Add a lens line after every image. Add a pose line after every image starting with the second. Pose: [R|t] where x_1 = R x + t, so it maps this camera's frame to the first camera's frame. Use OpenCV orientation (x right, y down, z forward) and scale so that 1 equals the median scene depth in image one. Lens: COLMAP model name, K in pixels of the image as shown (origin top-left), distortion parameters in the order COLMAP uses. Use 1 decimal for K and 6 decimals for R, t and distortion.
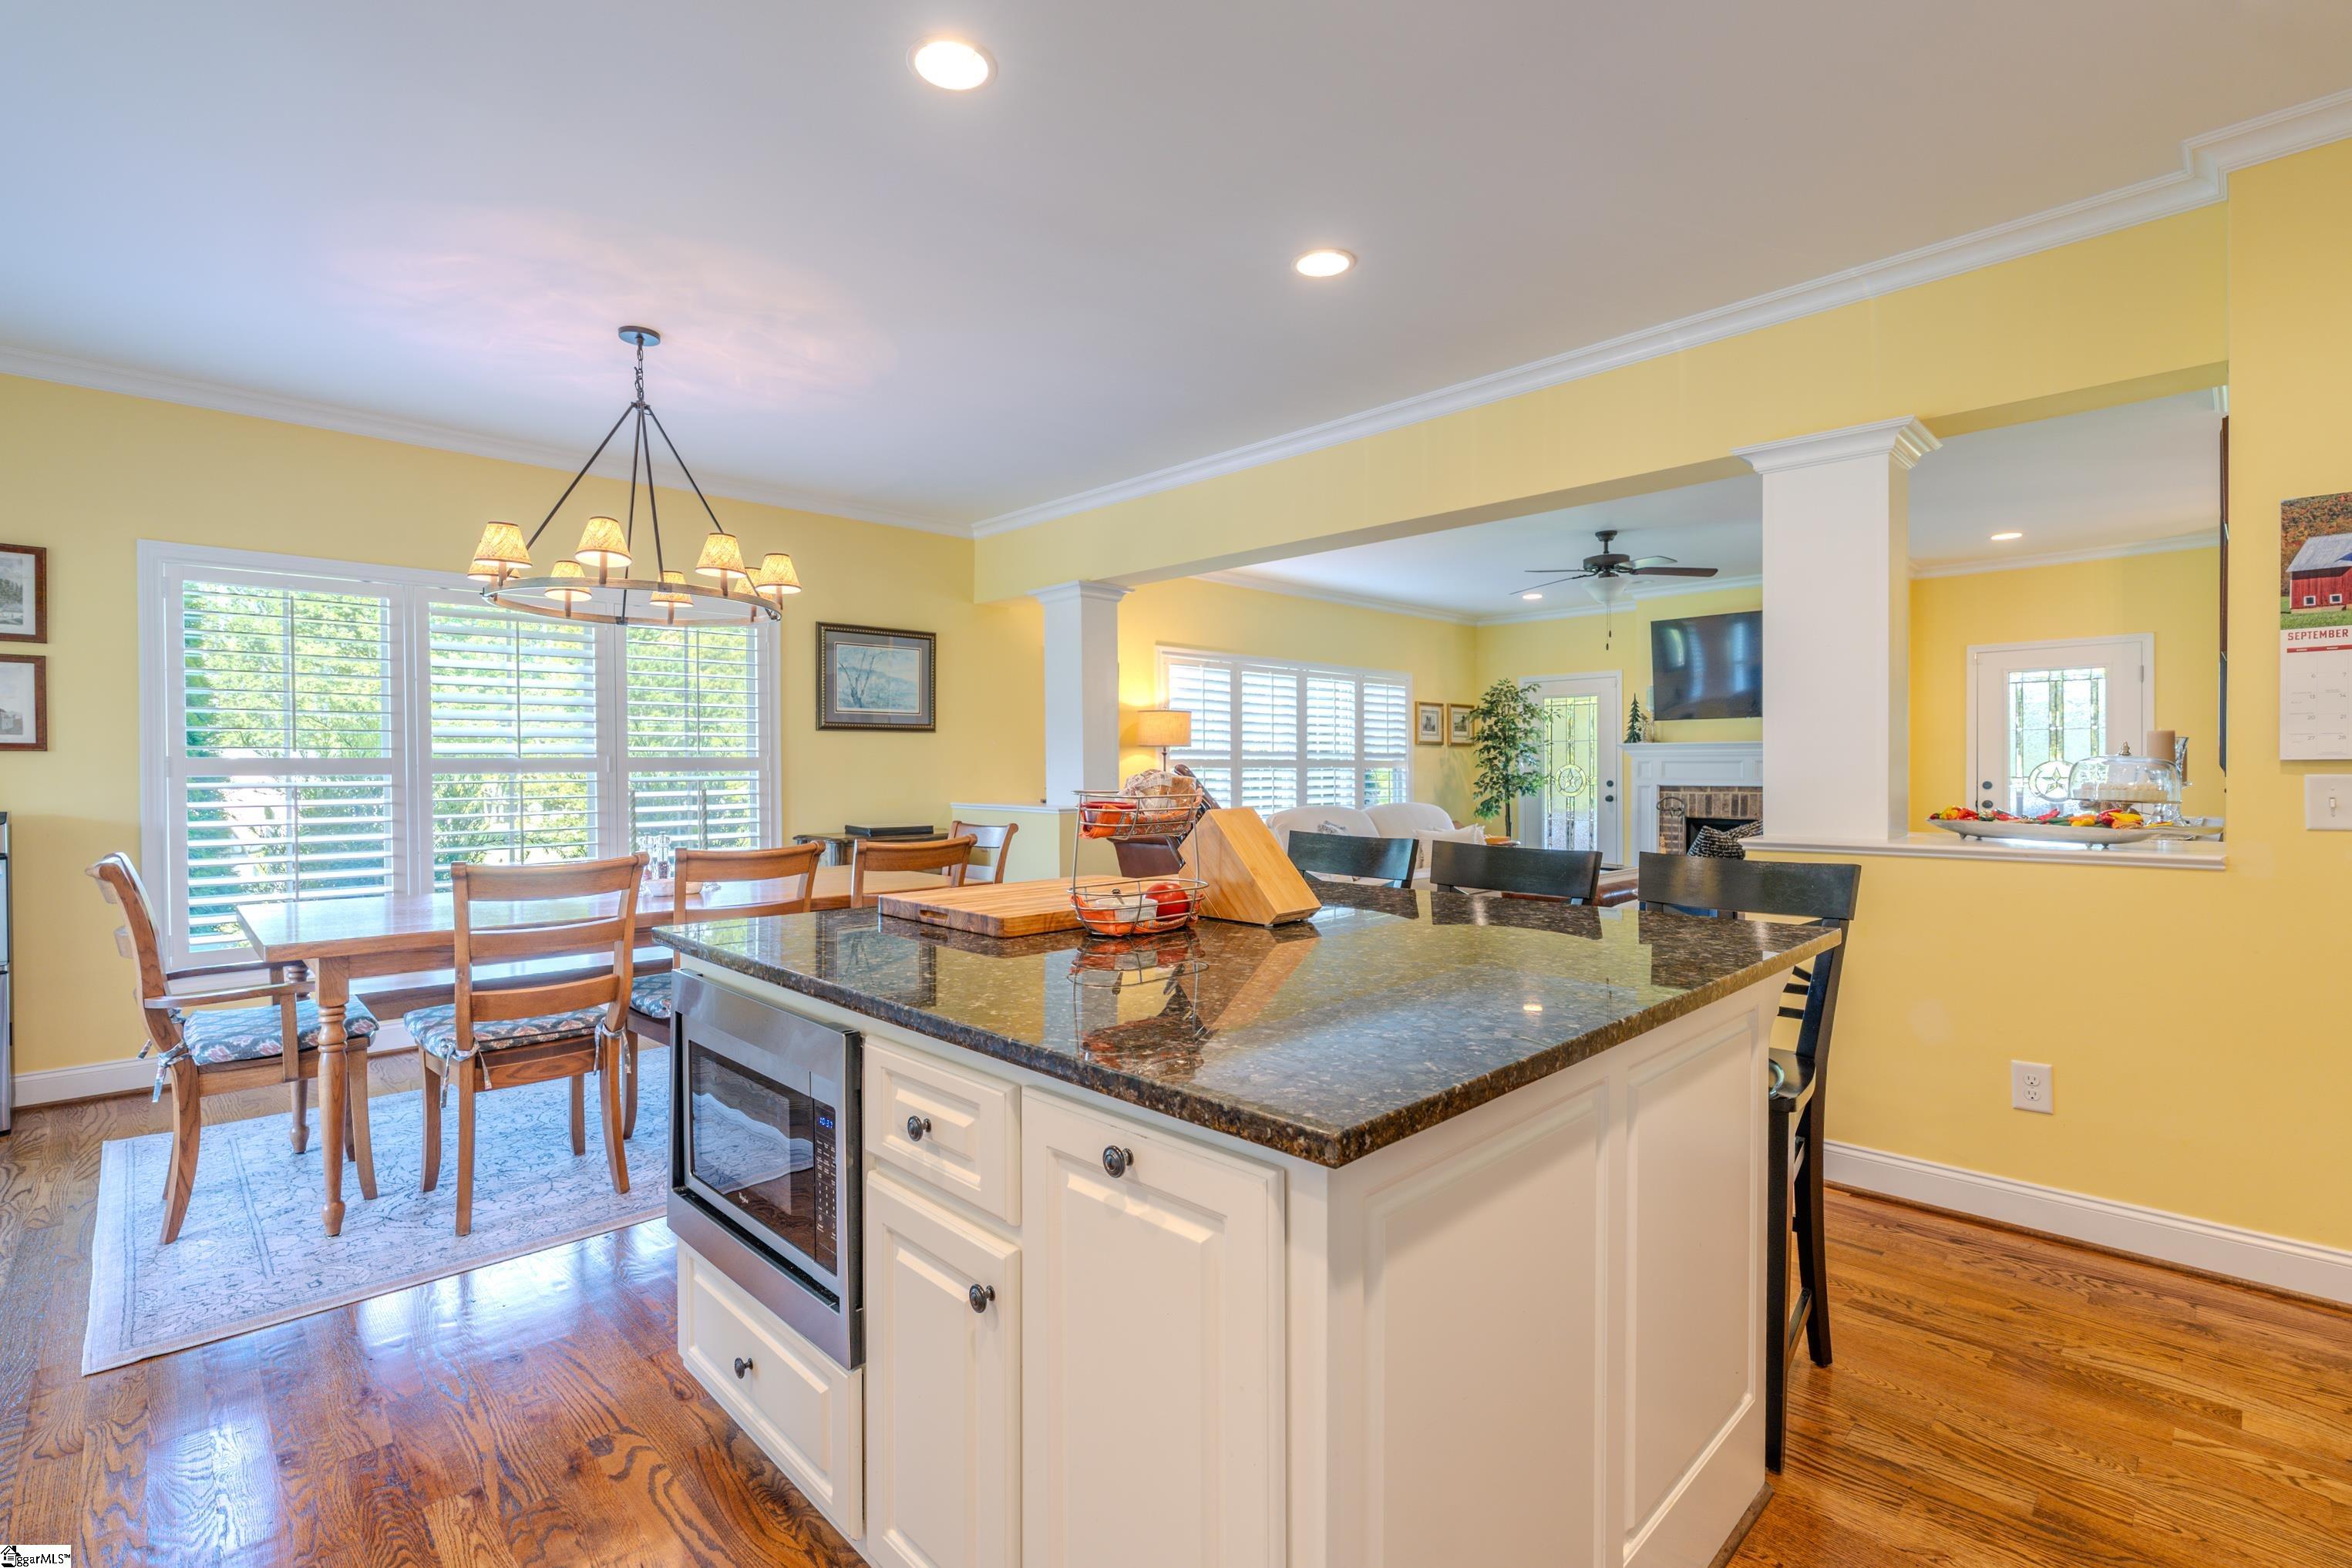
lens RADIAL K [[1065.5, 0, 1174.4], [0, 1065.5, 780.8], [0, 0, 1]] dist [-0.000397, 0.000330]
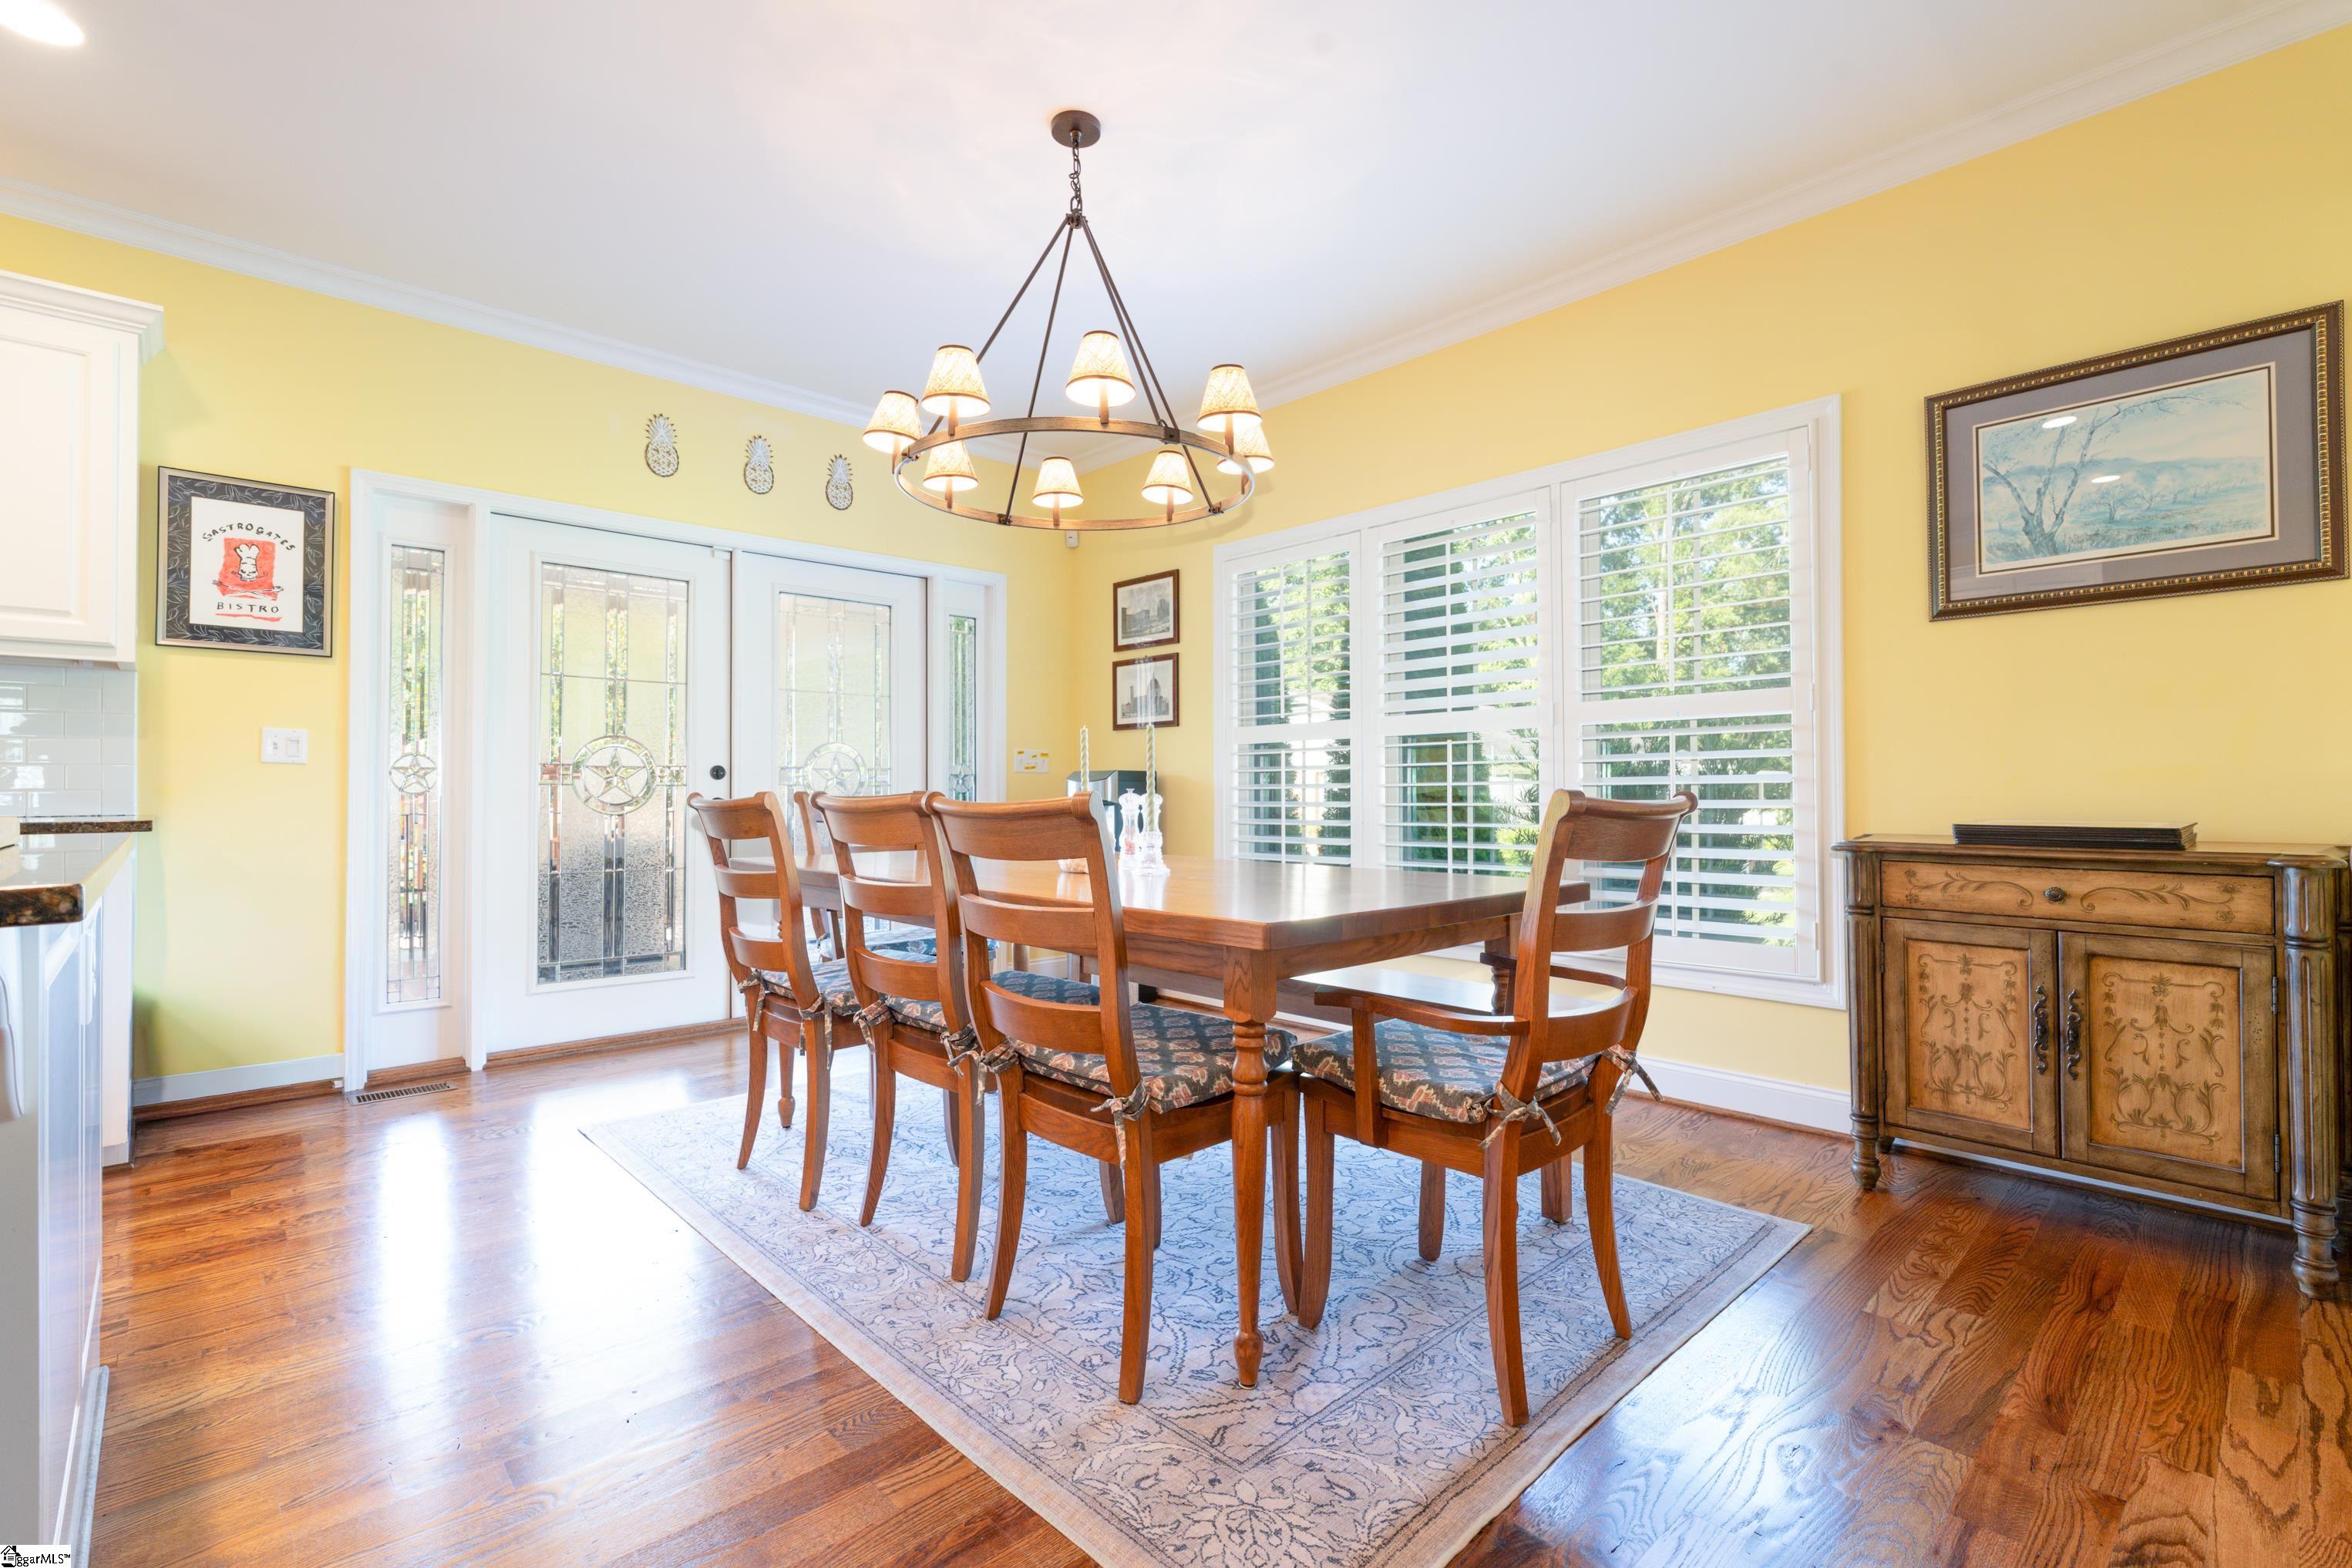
lens RADIAL K [[1065.5, 0, 1174.4], [0, 1065.5, 780.8], [0, 0, 1]] dist [-0.000397, 0.000330]
pose [[-0.014822, -0.006148, -0.999871, 0.150427], [-0.006532, 0.999960, -0.006052, 0.029843], [0.999869, 0.006442, -0.014862, 0.654160]]
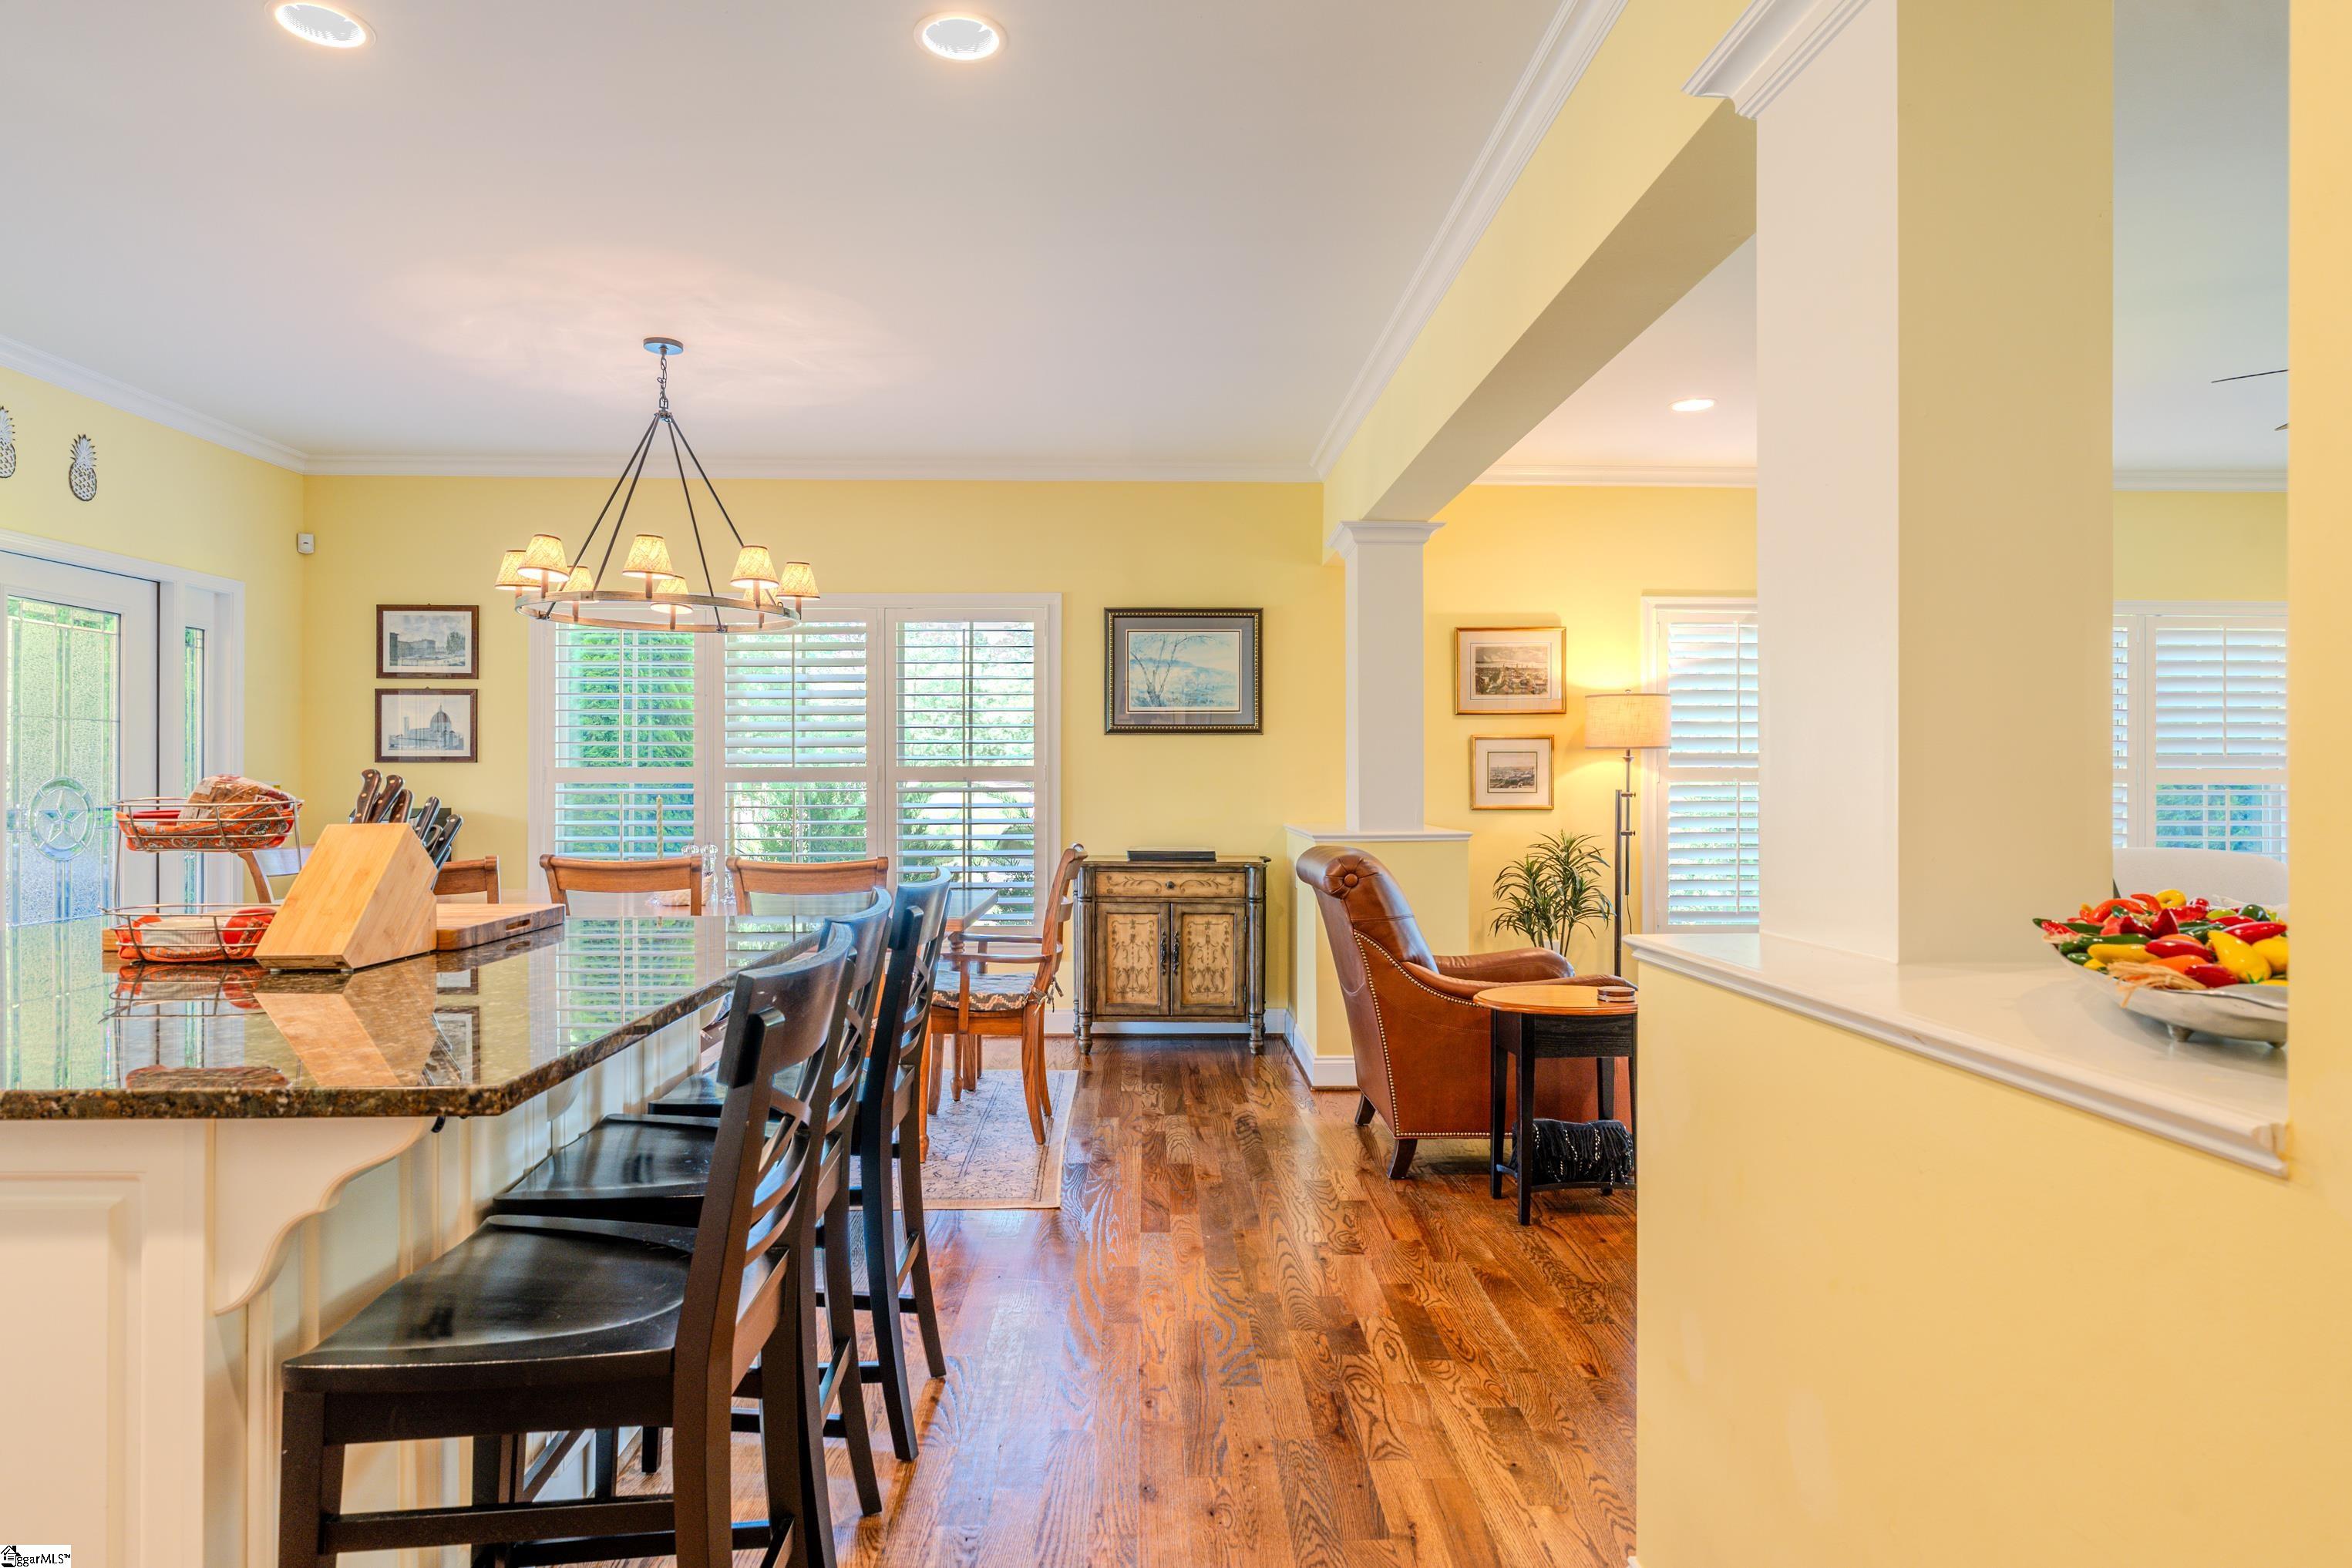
lens RADIAL K [[1339.1, 0, 1176.0], [0, 1339.1, 784.0], [0, 0, 1]] dist [0.006262, 0.000575]
pose [[0.736852, 0.006089, -0.676027, 0.428246], [-0.012542, 0.999910, -0.004664, -0.003250], [0.675938, 0.011916, 0.736862, 0.241766]]
